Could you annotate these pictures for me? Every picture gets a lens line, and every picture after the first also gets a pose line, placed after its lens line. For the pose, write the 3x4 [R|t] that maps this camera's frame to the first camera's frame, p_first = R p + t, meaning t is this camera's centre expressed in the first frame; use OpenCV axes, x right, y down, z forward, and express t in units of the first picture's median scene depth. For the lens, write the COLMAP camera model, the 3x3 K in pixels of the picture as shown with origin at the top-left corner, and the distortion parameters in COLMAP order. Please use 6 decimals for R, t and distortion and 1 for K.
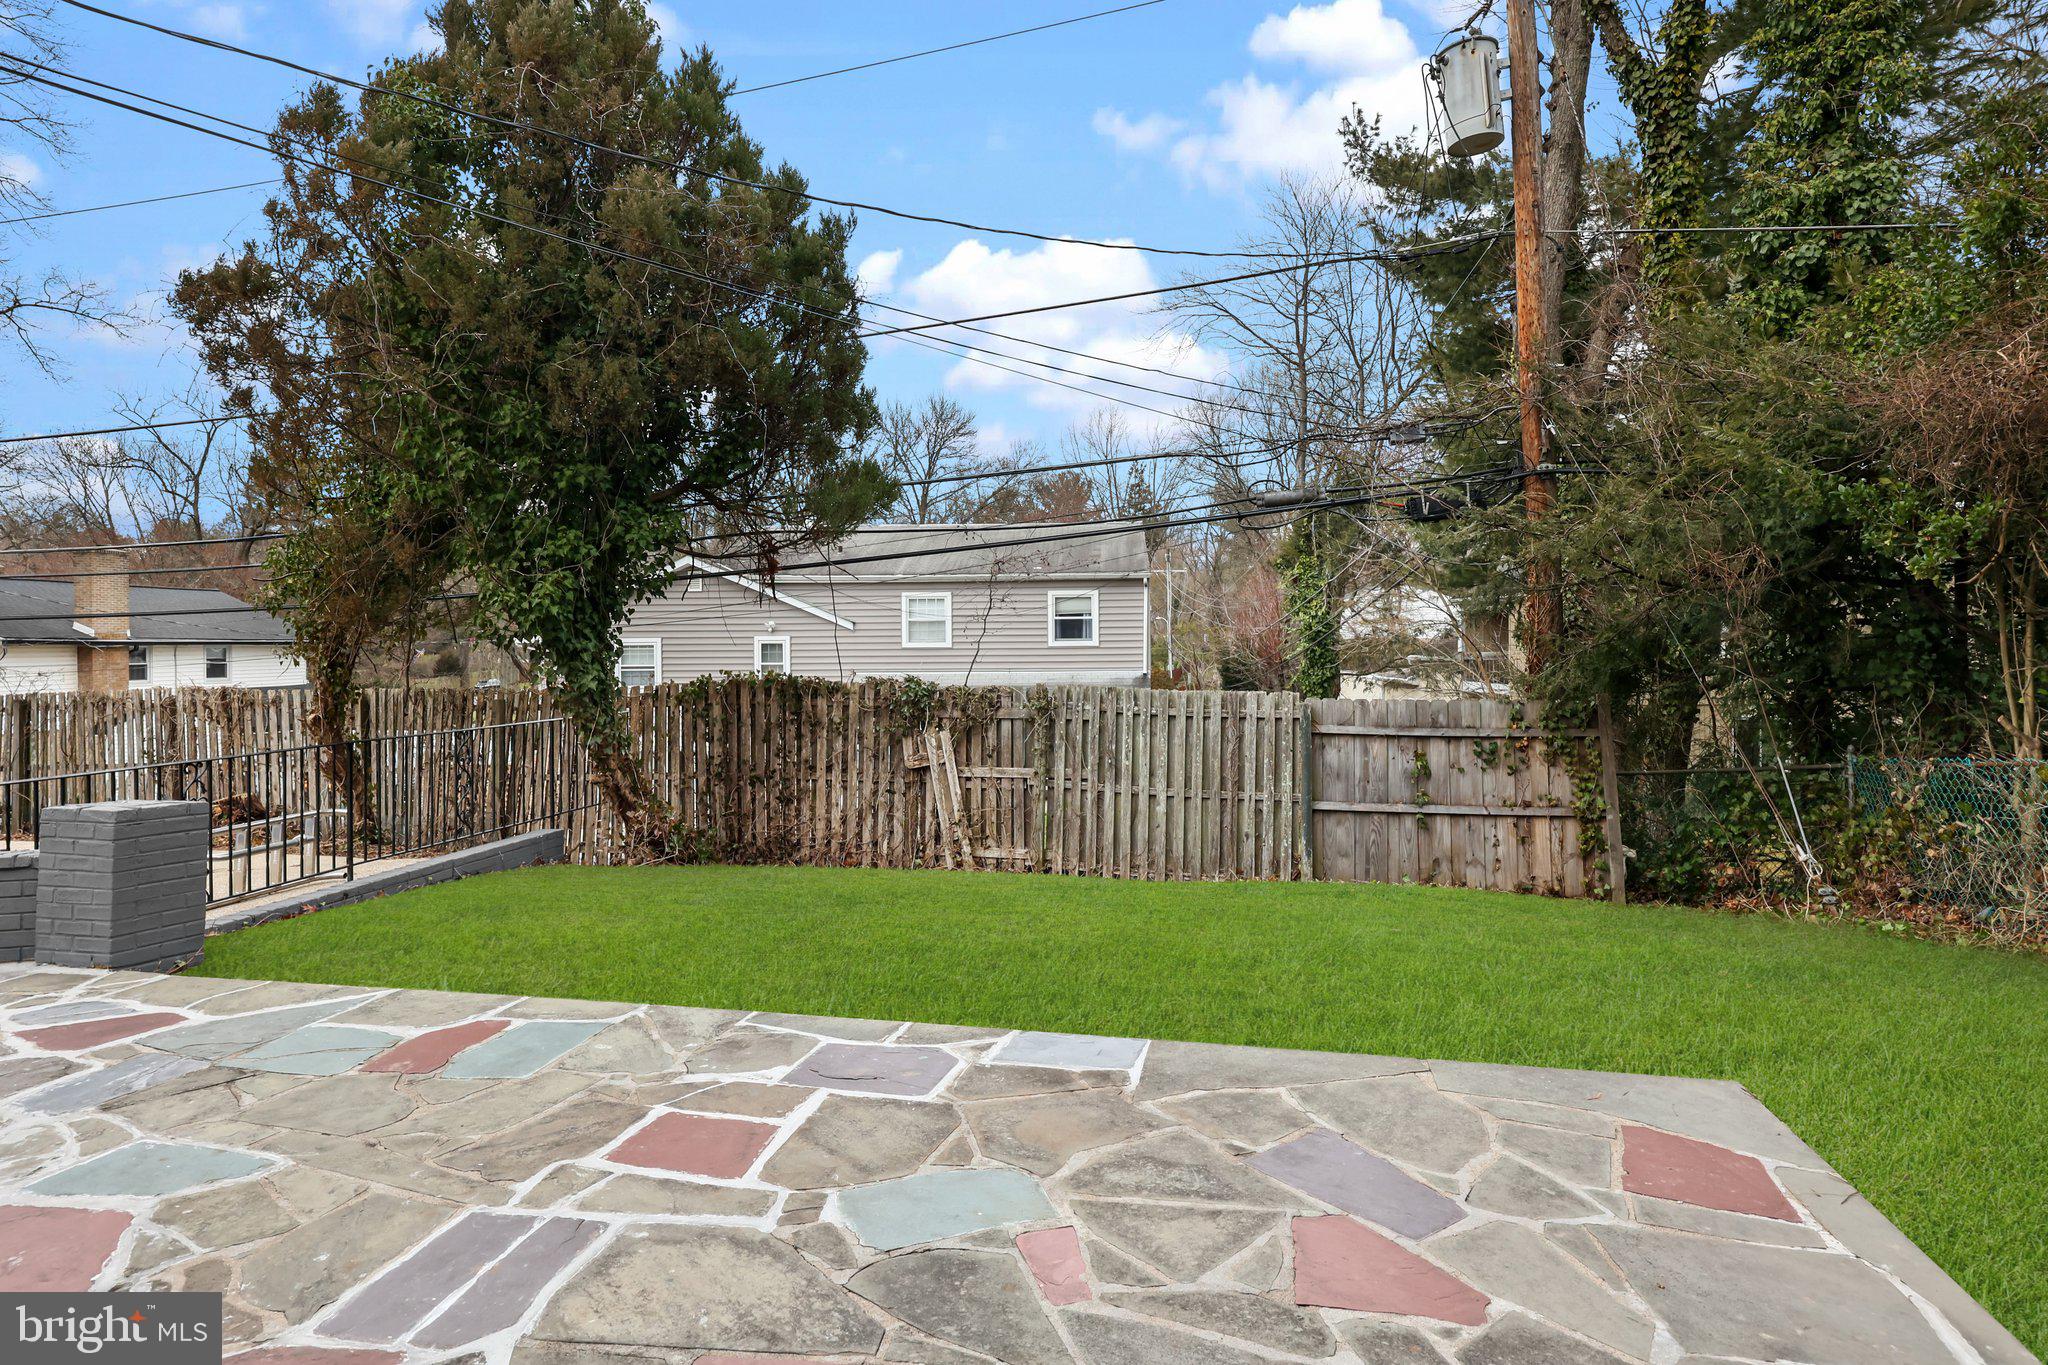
lens RADIAL K [[1067.2, 0, 1024.0], [0, 1067.2, 649.0], [0, 0, 1]] dist [0.002003, 0.000594]
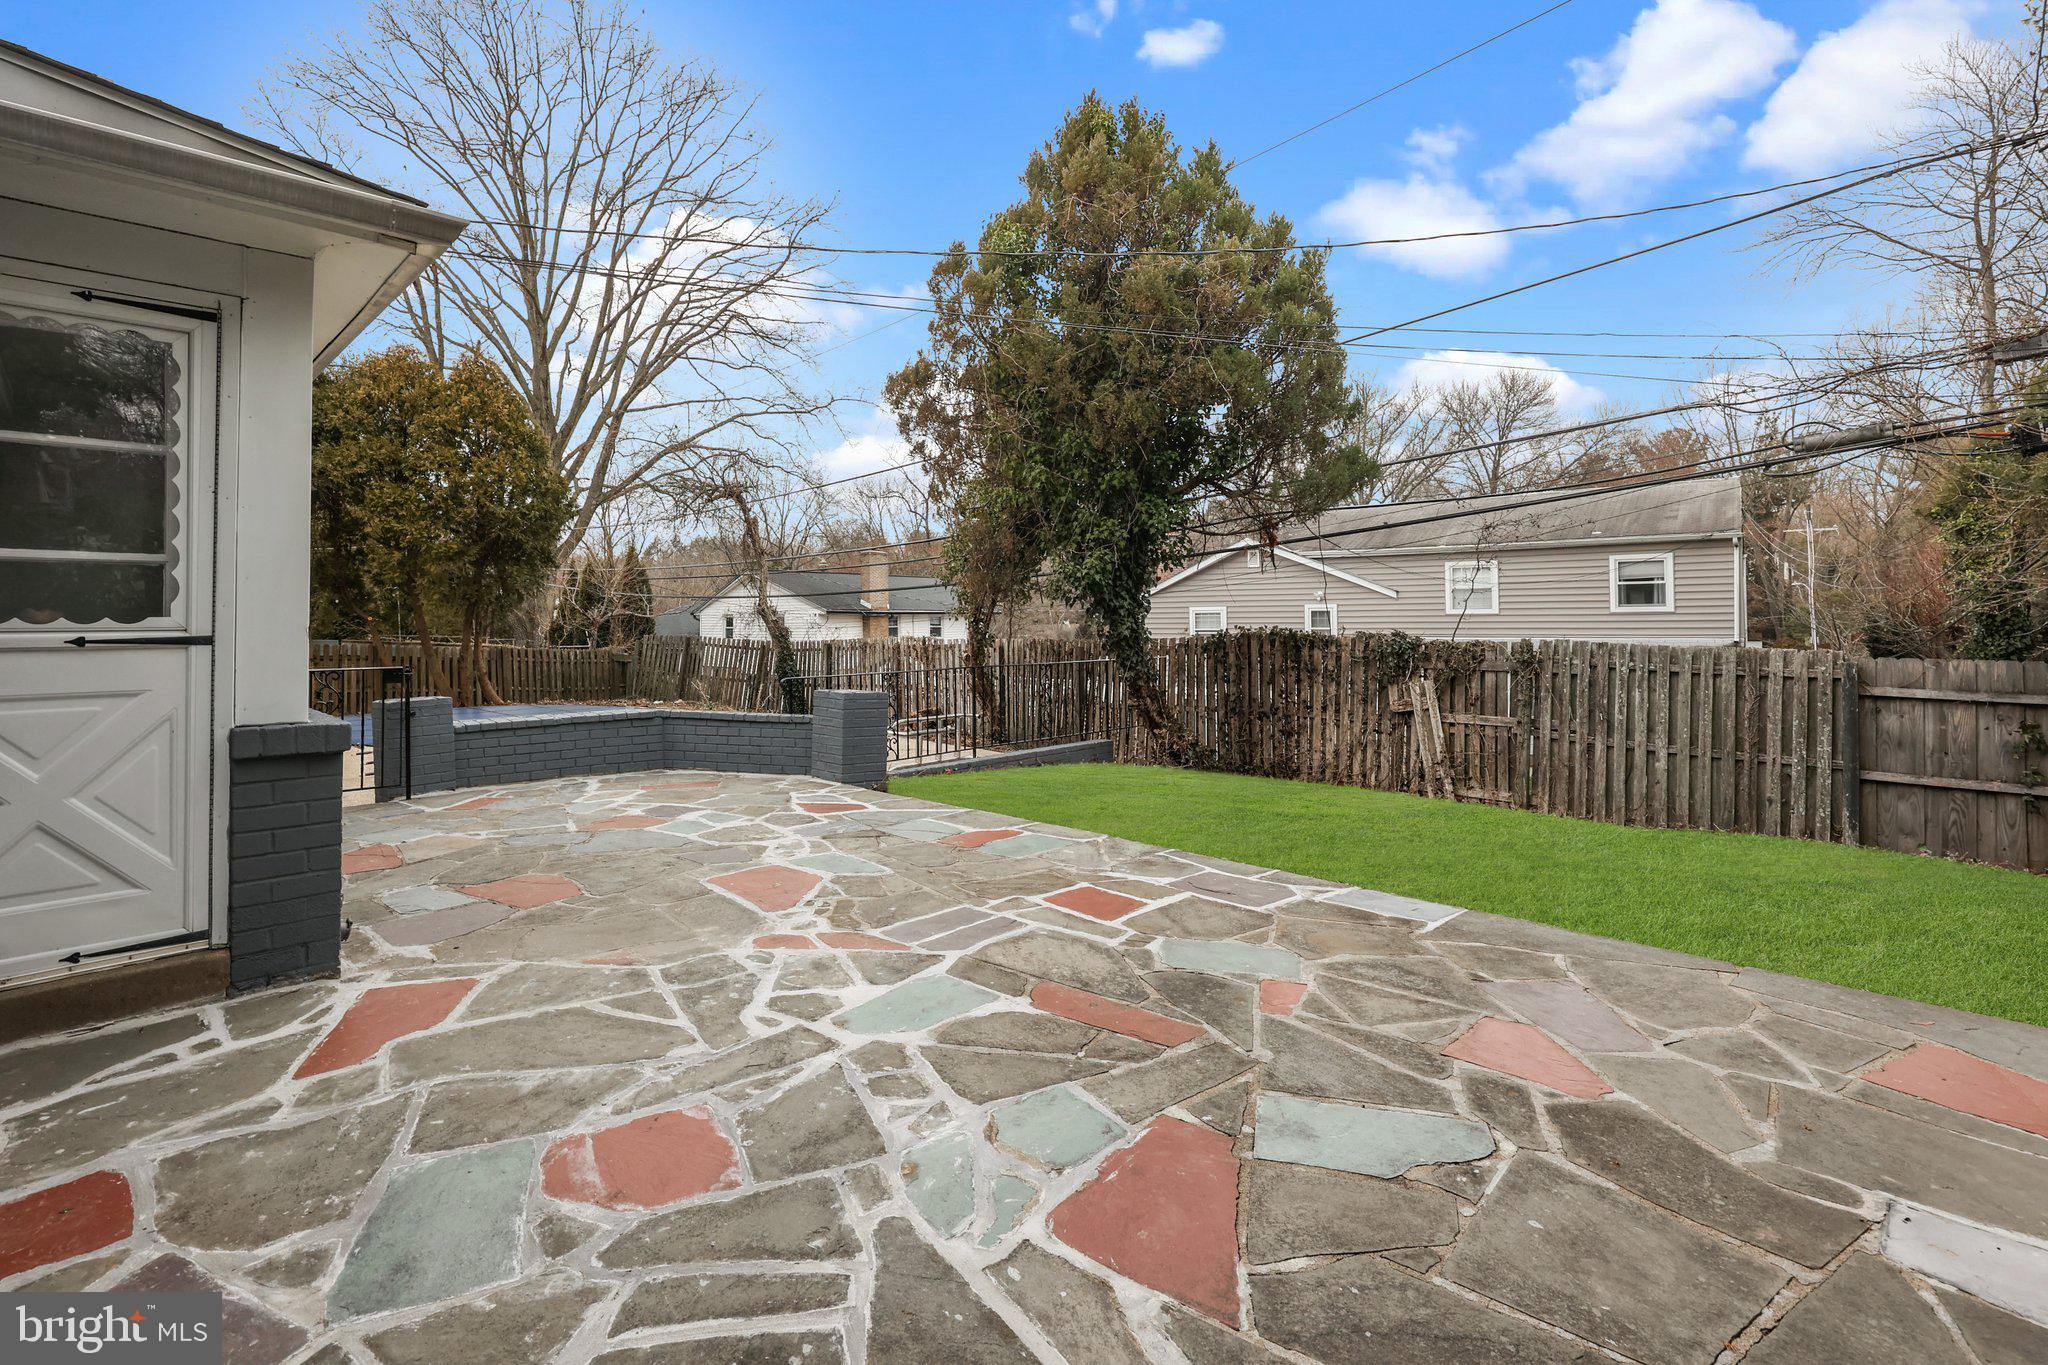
lens RADIAL K [[952.2, 0, 1023.3], [0, 952.2, 617.1], [0, 0, 1]] dist [-0.000133, -0.000196]
pose [[0.842041, -0.003470, -0.539402, 0.107321], [0.000958, 0.999987, -0.004937, 0.015286], [0.539412, 0.003641, 0.842034, -0.070114]]
